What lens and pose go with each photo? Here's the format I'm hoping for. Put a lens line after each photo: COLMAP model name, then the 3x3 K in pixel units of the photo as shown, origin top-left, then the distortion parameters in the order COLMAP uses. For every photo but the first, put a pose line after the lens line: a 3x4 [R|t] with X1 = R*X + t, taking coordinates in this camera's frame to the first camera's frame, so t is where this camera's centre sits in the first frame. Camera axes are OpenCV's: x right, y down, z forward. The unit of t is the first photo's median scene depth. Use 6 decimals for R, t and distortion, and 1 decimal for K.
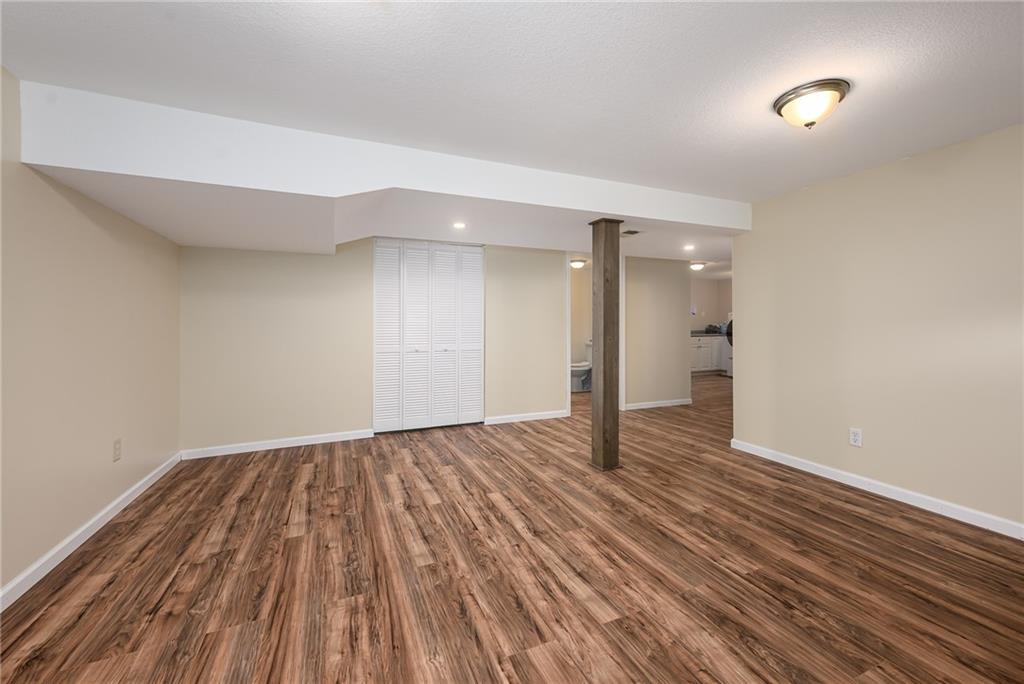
lens RADIAL K [[401.3, 0, 512.1], [0, 401.3, 336.6], [0, 0, 1]] dist [0.009161, -0.000180]
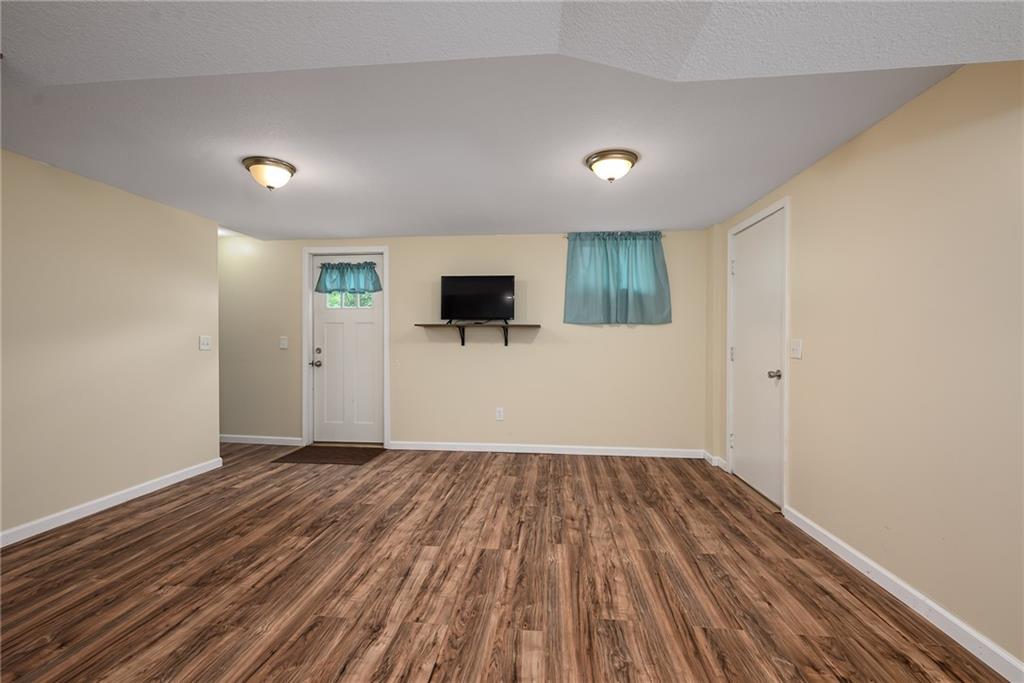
lens RADIAL K [[445.8, 0, 509.3], [0, 445.8, 341.6], [0, 0, 1]] dist [0.001220, 0.000168]
pose [[-0.872269, -0.000388, 0.489027, -0.651189], [0.016214, 0.999427, 0.029714, -0.056844], [-0.488758, 0.033848, -0.871763, 1.890050]]
